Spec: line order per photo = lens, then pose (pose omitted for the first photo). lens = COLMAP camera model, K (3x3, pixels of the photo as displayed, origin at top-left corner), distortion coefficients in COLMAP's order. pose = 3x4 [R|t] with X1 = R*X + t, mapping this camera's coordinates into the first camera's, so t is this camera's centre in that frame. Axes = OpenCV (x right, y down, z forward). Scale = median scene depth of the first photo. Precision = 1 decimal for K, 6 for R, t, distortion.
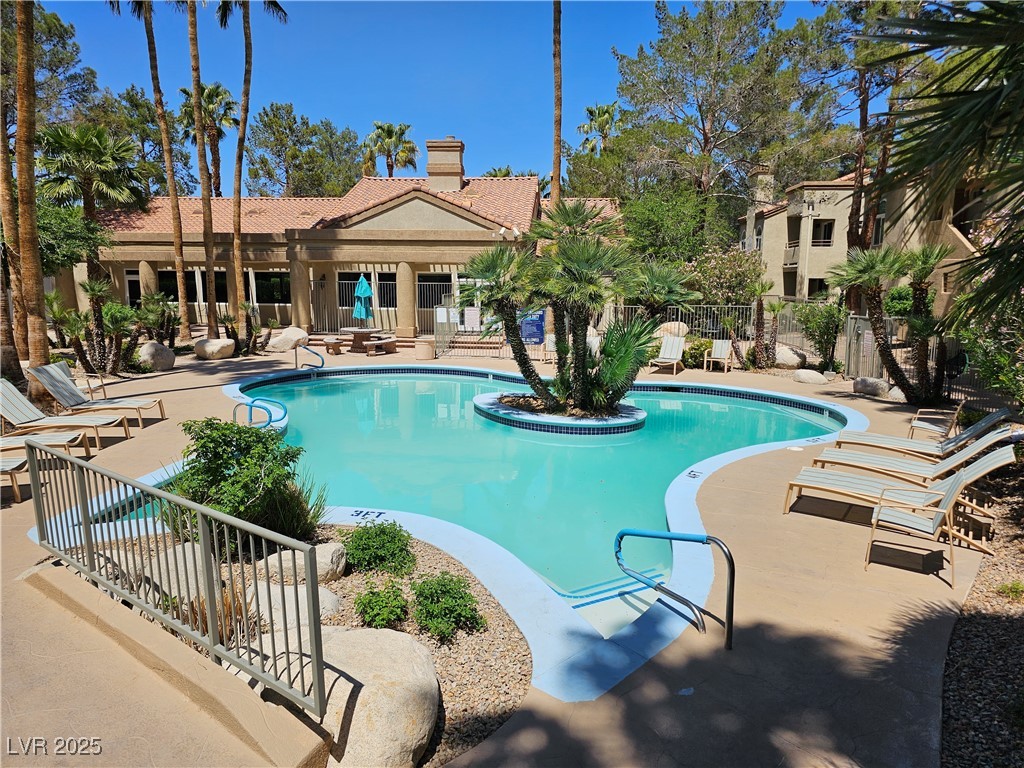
lens RADIAL K [[710.1, 0, 509.4], [0, 710.1, 381.7], [0, 0, 1]] dist [0.074672, -0.062620]
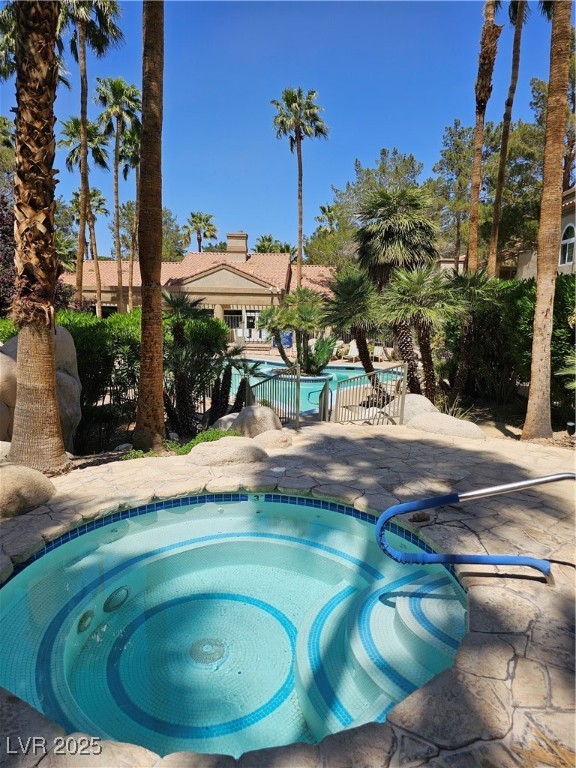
lens RADIAL K [[532.5, 0, 288.5], [0, 532.5, 387.3], [0, 0, 1]] dist [0.074672, -0.062620]
pose [[0.999298, 0.006673, 0.036876, -0.013894], [-0.007100, 0.999909, 0.011479, 0.035665], [-0.036796, -0.011733, 0.999254, -0.441217]]
